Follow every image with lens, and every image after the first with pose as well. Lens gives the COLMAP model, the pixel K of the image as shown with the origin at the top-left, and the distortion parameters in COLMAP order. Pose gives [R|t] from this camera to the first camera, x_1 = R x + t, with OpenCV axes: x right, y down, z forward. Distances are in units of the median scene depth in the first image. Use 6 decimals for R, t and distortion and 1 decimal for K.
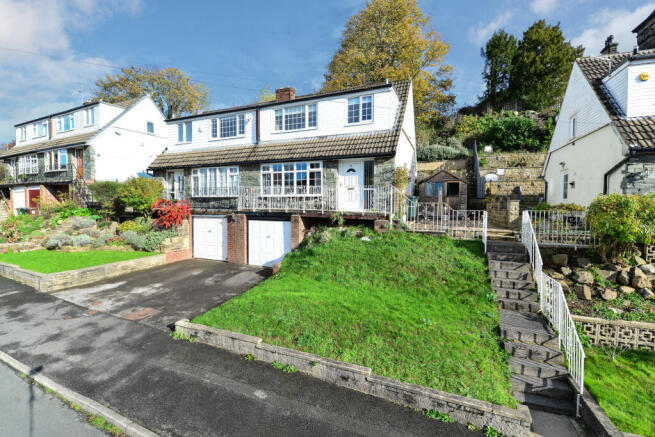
lens RADIAL K [[288.5, 0, 324.3], [0, 288.5, 215.7], [0, 0, 1]] dist [-0.012392, -0.003604]
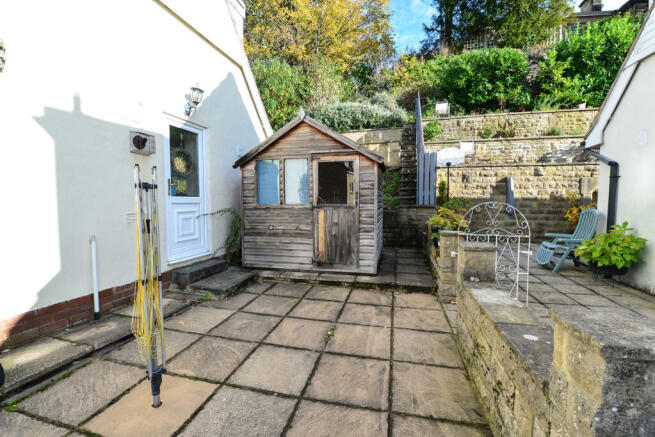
lens RADIAL K [[288.5, 0, 328.8], [0, 288.5, 219.3], [0, 0, 1]] dist [-0.012392, -0.003604]
pose [[0.988880, -0.015626, 0.147890, 0.465848], [0.011604, 0.999540, 0.028024, -0.074829], [-0.148260, -0.025996, 0.988607, 0.824839]]
